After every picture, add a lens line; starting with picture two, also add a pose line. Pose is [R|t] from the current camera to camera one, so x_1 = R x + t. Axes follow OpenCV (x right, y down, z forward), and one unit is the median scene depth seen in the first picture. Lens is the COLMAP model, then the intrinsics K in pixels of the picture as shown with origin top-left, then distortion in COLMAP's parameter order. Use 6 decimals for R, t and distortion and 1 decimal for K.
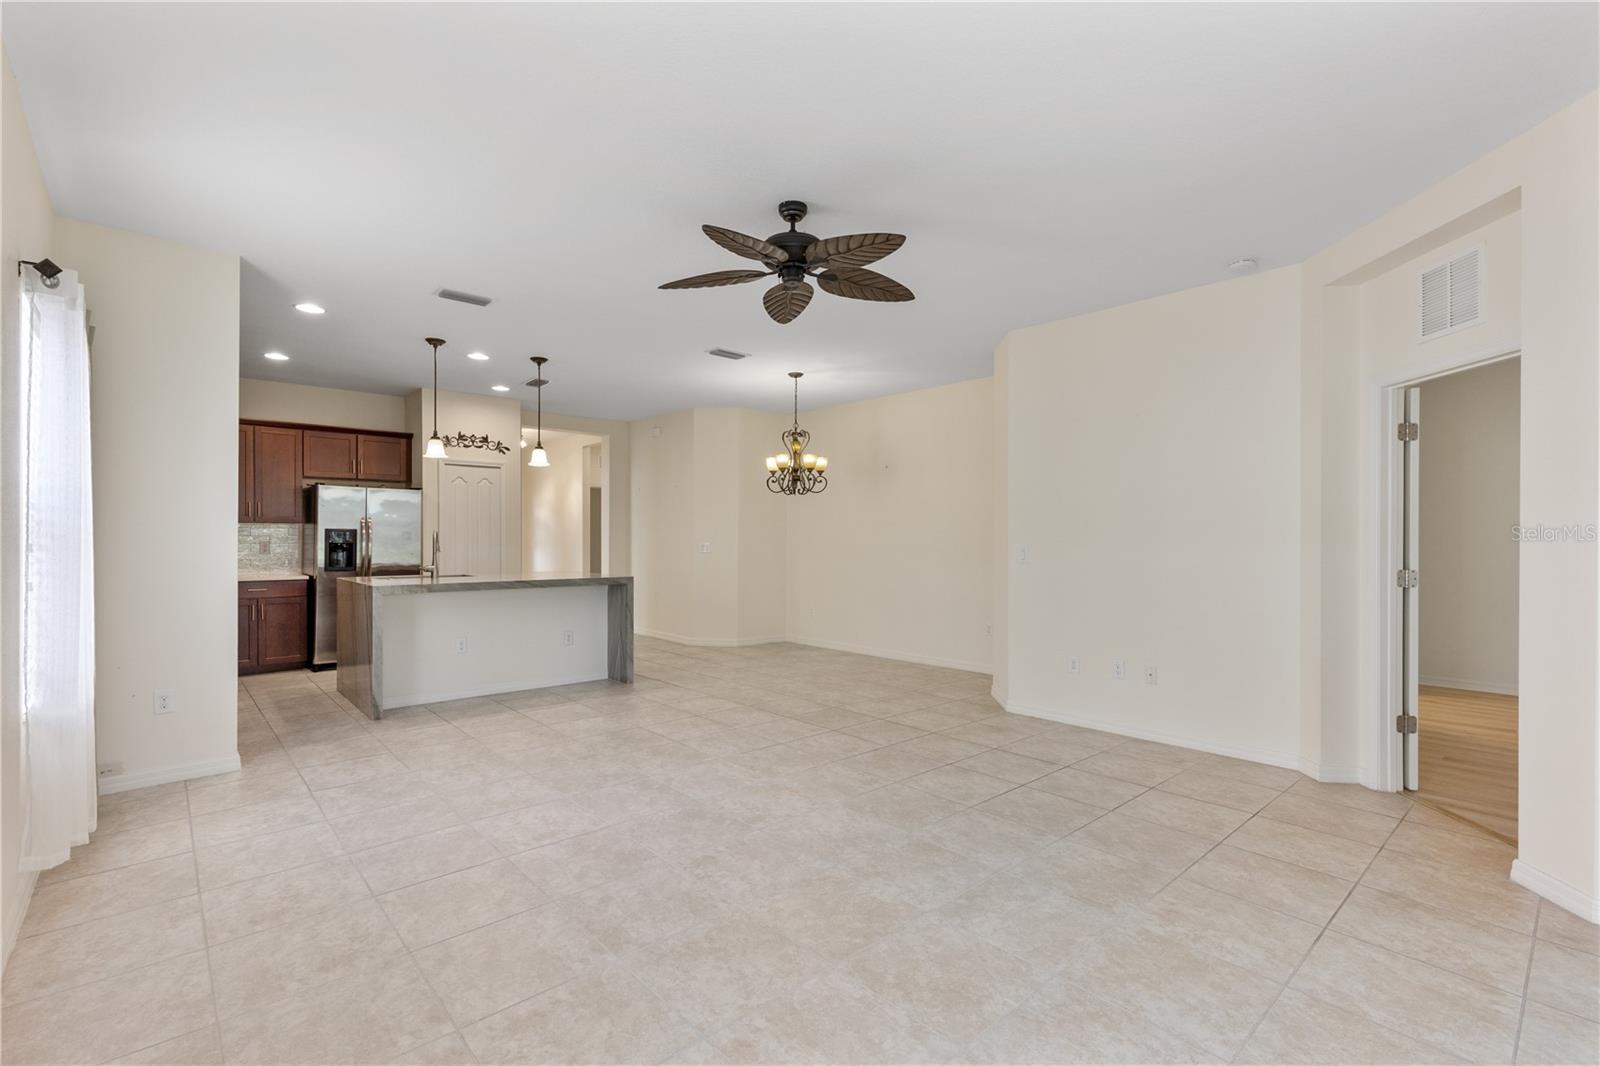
lens RADIAL K [[719.9, 0, 794.7], [0, 719.9, 542.6], [0, 0, 1]] dist [0.006915, -0.002075]
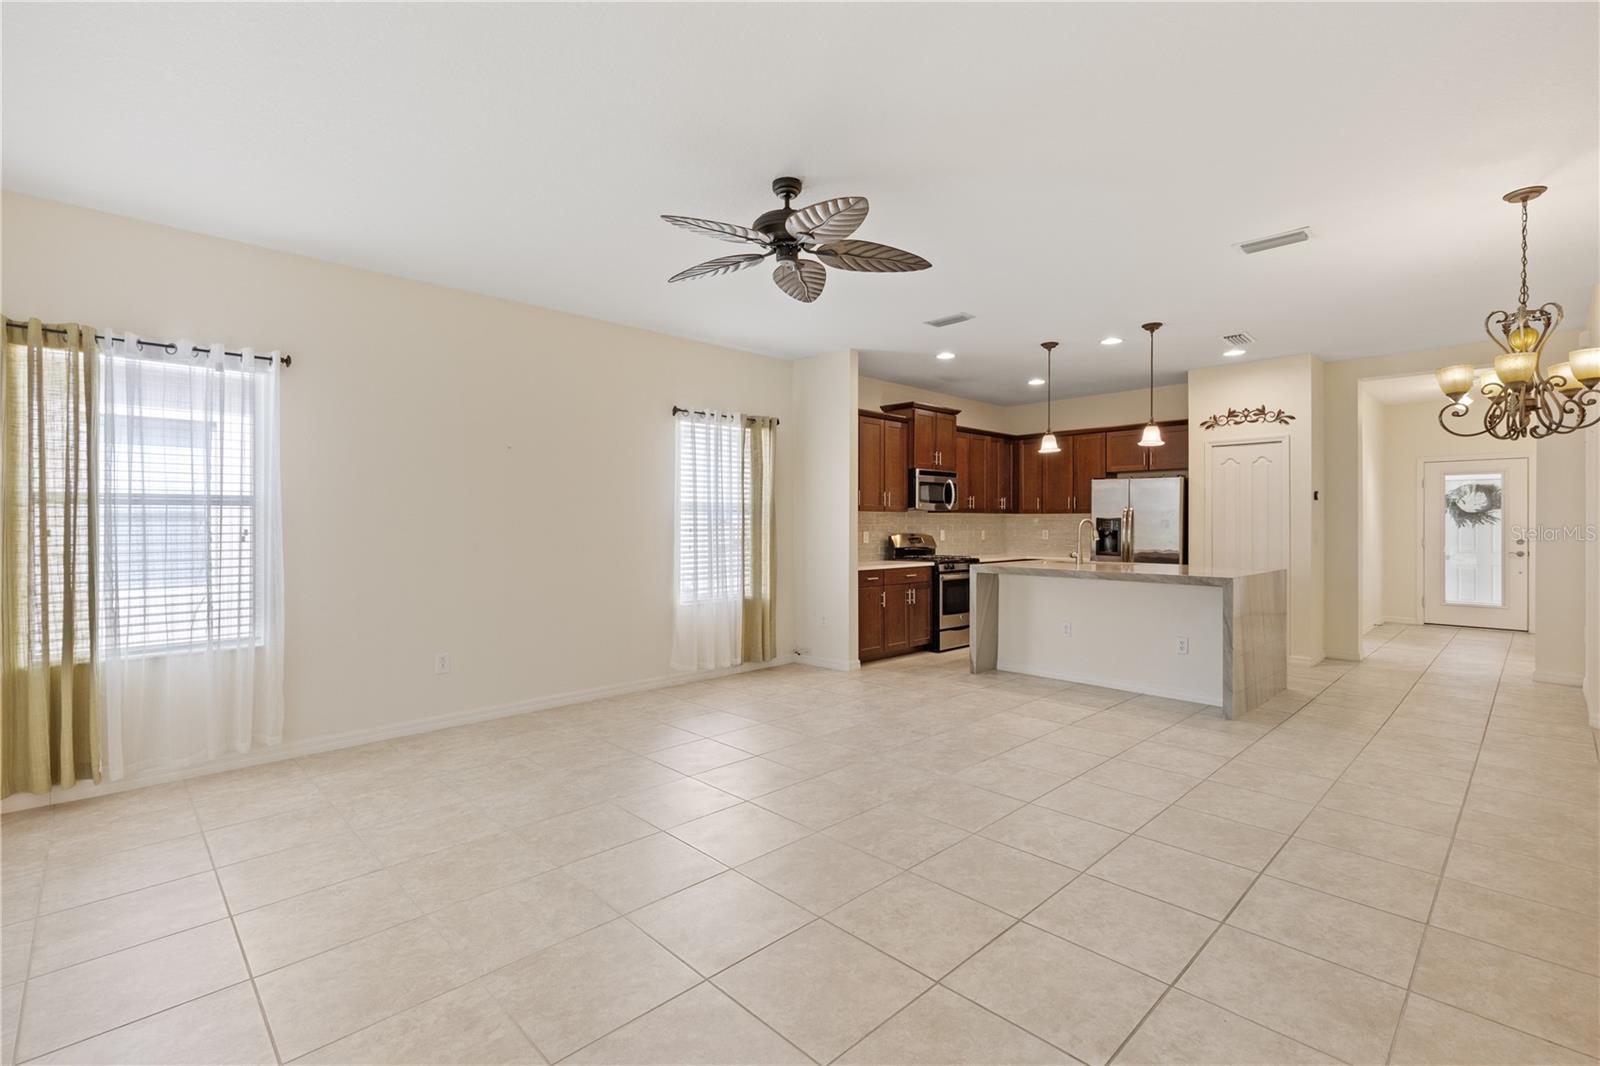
lens RADIAL K [[719.9, 0, 794.8], [0, 719.9, 525.2], [0, 0, 1]] dist [0.006915, -0.002075]
pose [[0.036448, 0.000030, -0.999336, 0.707532], [-0.006798, 0.999977, -0.000218, -0.005843], [0.999312, 0.006801, 0.036447, 0.718945]]
